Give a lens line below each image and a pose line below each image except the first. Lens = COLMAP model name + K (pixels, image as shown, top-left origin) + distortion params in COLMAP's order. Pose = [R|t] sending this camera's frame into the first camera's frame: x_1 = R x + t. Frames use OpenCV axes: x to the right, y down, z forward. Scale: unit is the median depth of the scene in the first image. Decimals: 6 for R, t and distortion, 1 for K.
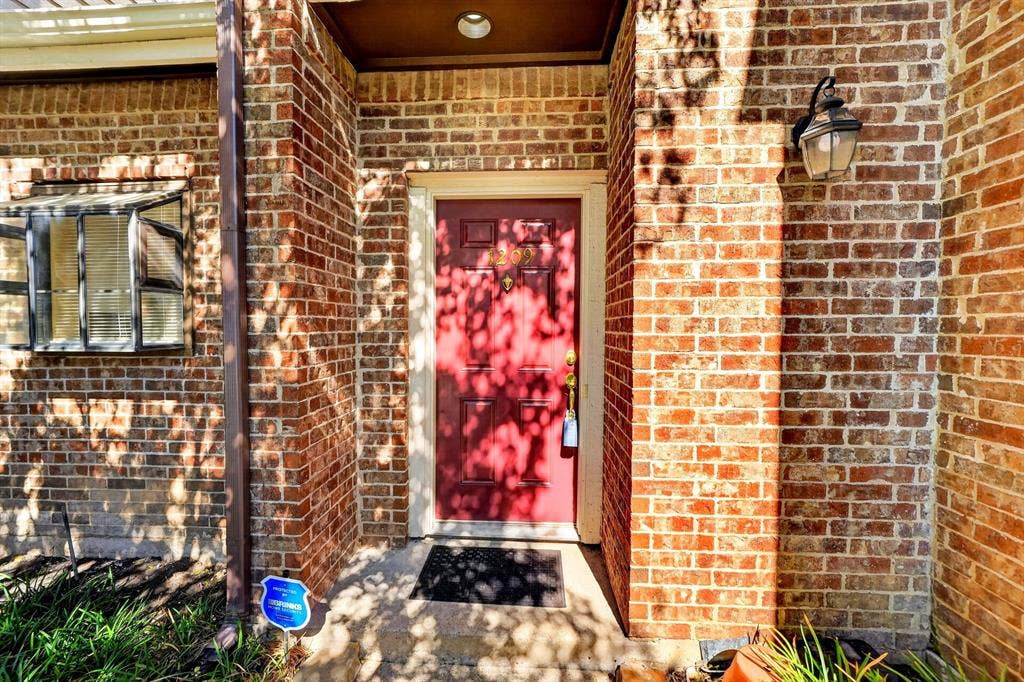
lens RADIAL K [[401.1, 0, 508.9], [0, 401.1, 339.7], [0, 0, 1]] dist [-0.009053, 0.000505]
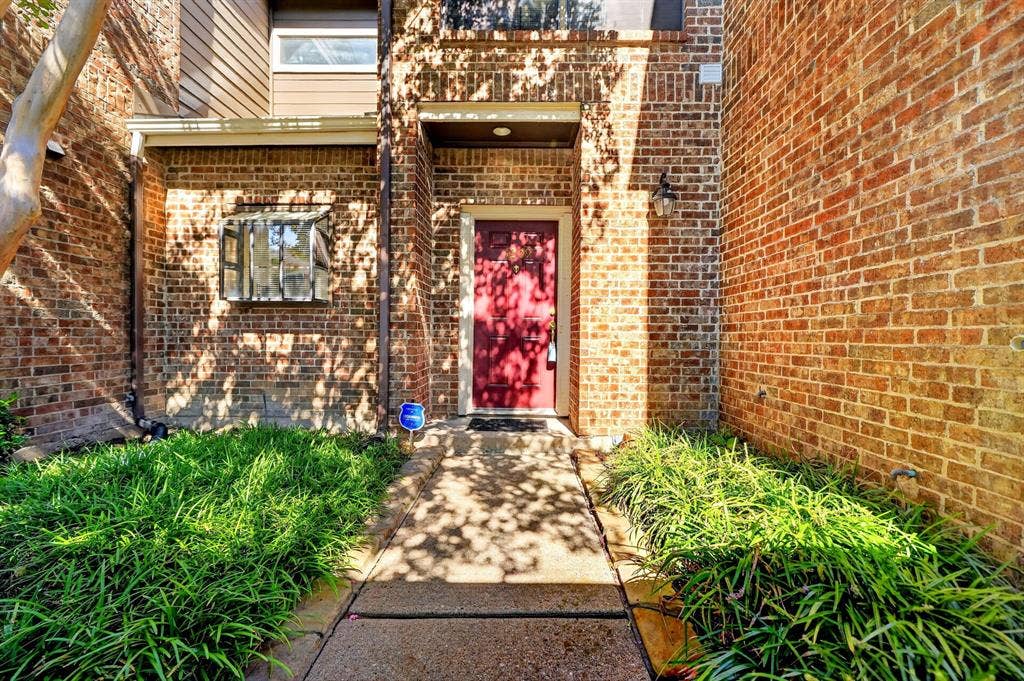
lens RADIAL K [[400.6, 0, 517.3], [0, 400.6, 342.3], [0, 0, 1]] dist [-0.009293, 0.000184]
pose [[0.998663, 0.005688, 0.051381, -0.097647], [-0.004917, 0.999874, -0.015108, 0.233288], [-0.051460, 0.014835, 0.998565, -0.828965]]
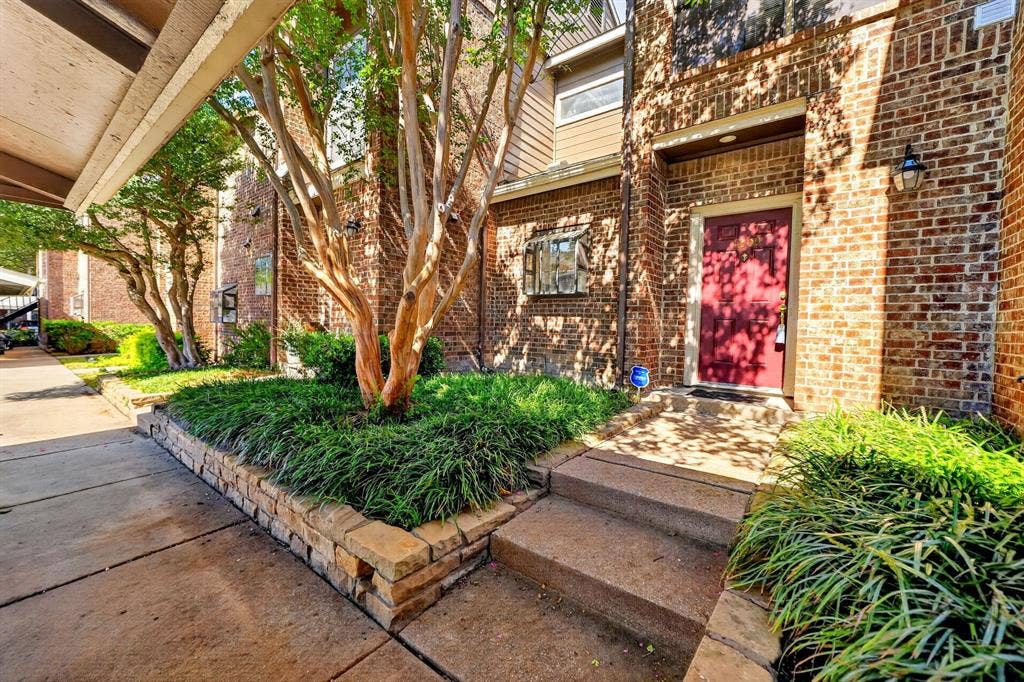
lens RADIAL K [[404.4, 0, 507.4], [0, 404.4, 338.4], [0, 0, 1]] dist [-0.005896, 0.001022]
pose [[0.821865, 0.036445, -0.568515, 0.199738], [-0.041093, 0.999145, 0.004644, 0.320788], [0.568198, 0.019546, 0.822660, -1.371623]]
